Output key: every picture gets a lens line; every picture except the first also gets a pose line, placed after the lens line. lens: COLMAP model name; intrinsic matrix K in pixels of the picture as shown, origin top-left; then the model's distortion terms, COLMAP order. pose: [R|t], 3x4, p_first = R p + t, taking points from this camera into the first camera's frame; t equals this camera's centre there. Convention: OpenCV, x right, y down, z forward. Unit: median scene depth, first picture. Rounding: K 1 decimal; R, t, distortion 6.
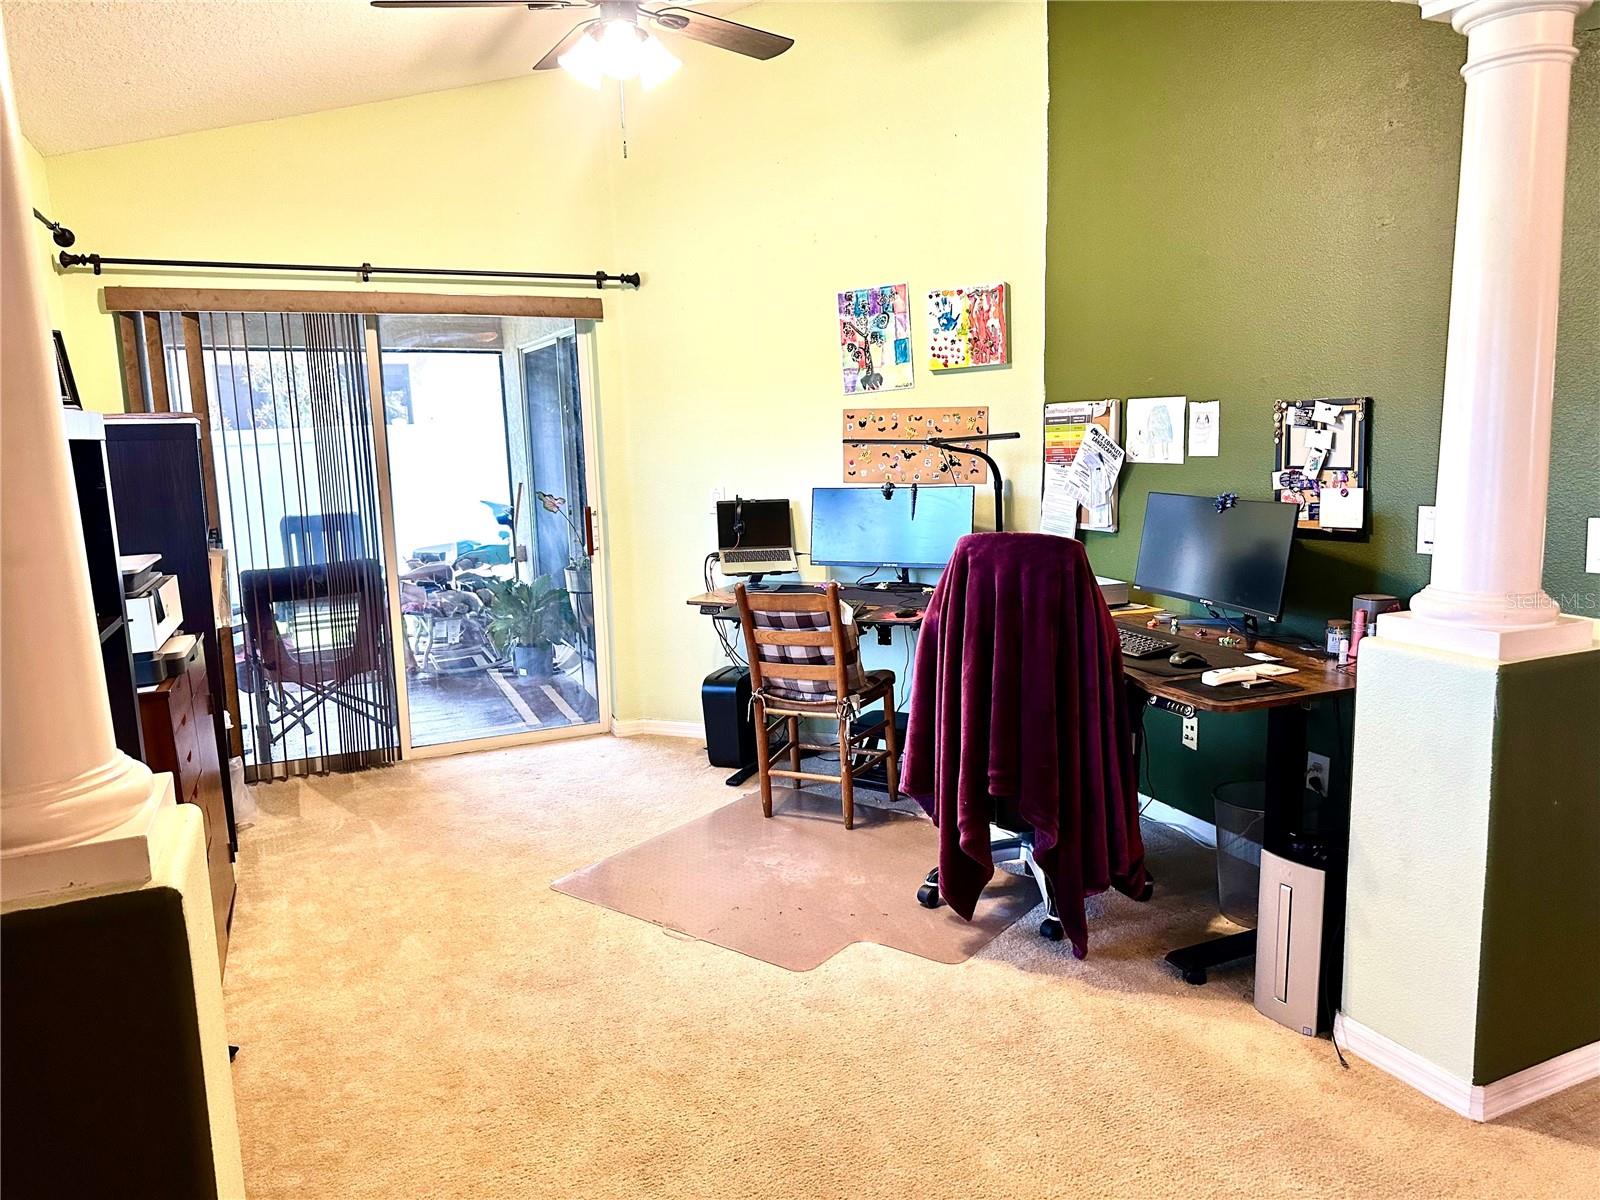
lens RADIAL K [[1134.8, 0, 813.3], [0, 1134.8, 606.6], [0, 0, 1]] dist [0.064814, -0.072611]
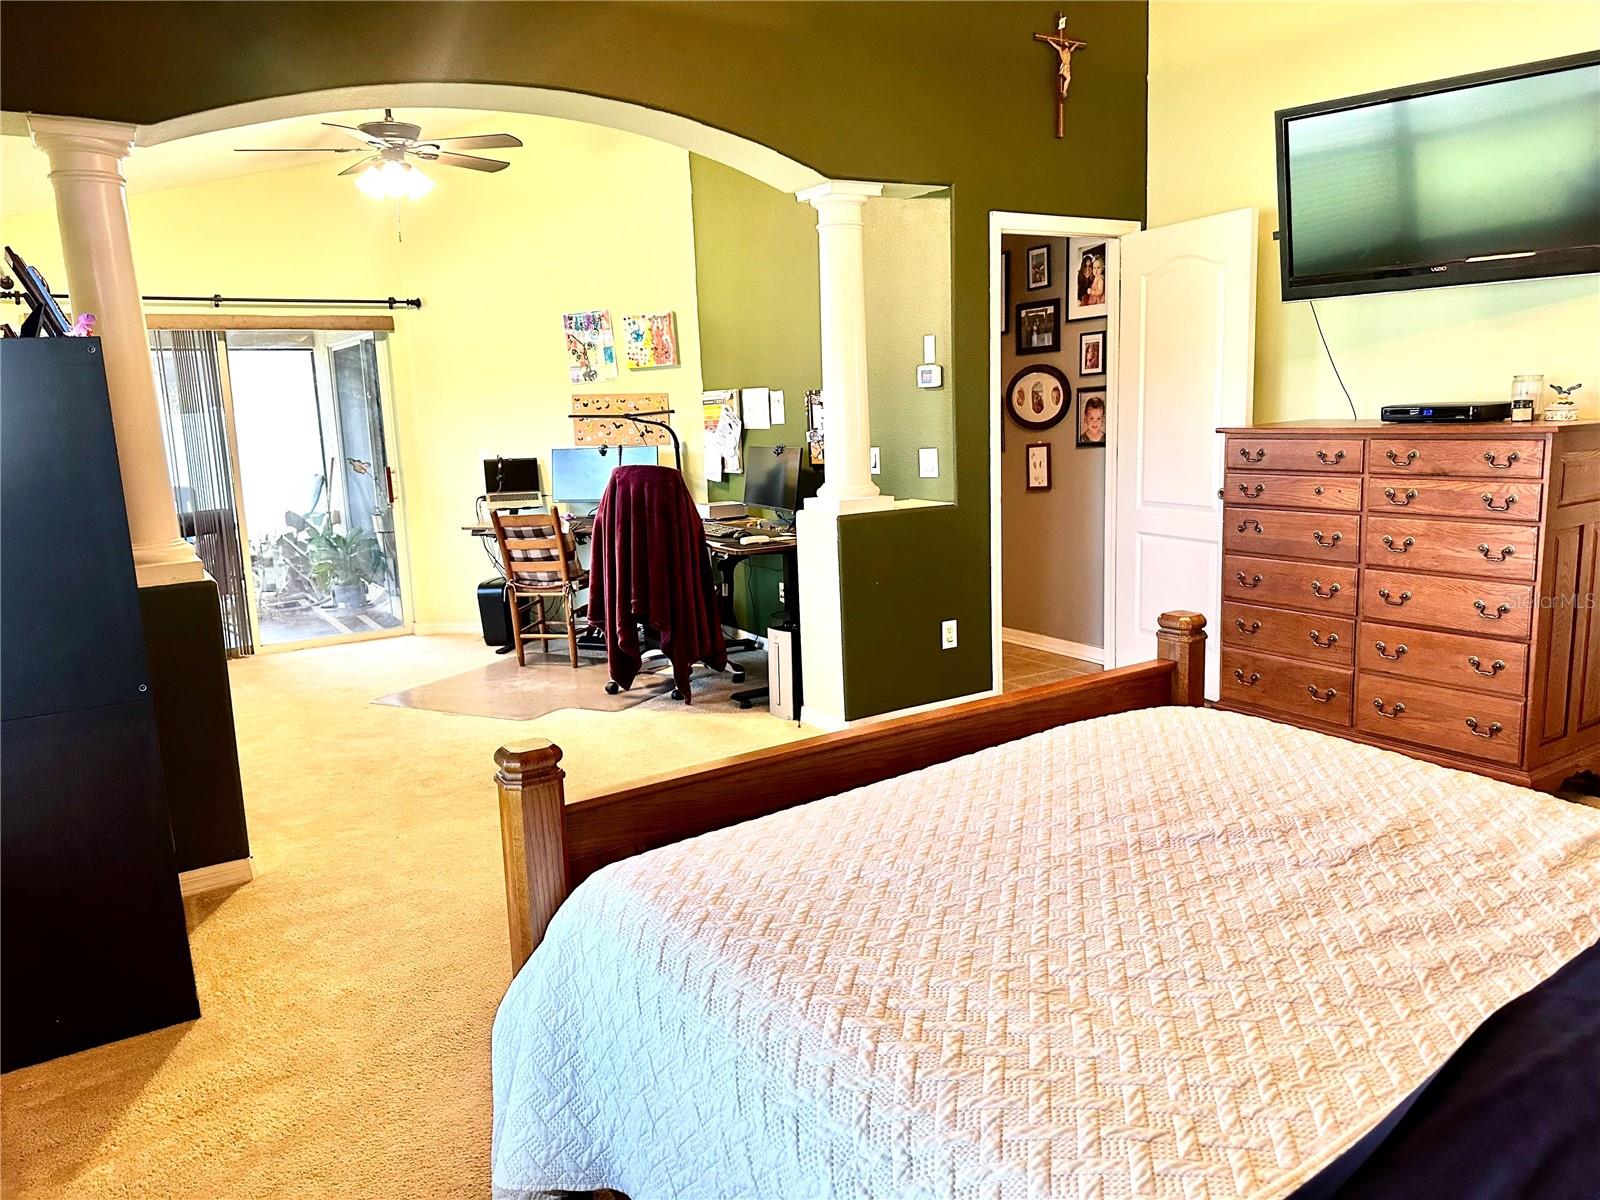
lens RADIAL K [[1134.8, 0, 826.3], [0, 1134.8, 589.8], [0, 0, 1]] dist [0.064814, -0.072611]
pose [[0.986374, -0.035647, 0.160612, 0.110893], [0.035309, 0.999364, 0.004958, 0.084135], [-0.160686, 0.000780, 0.987005, -0.517255]]
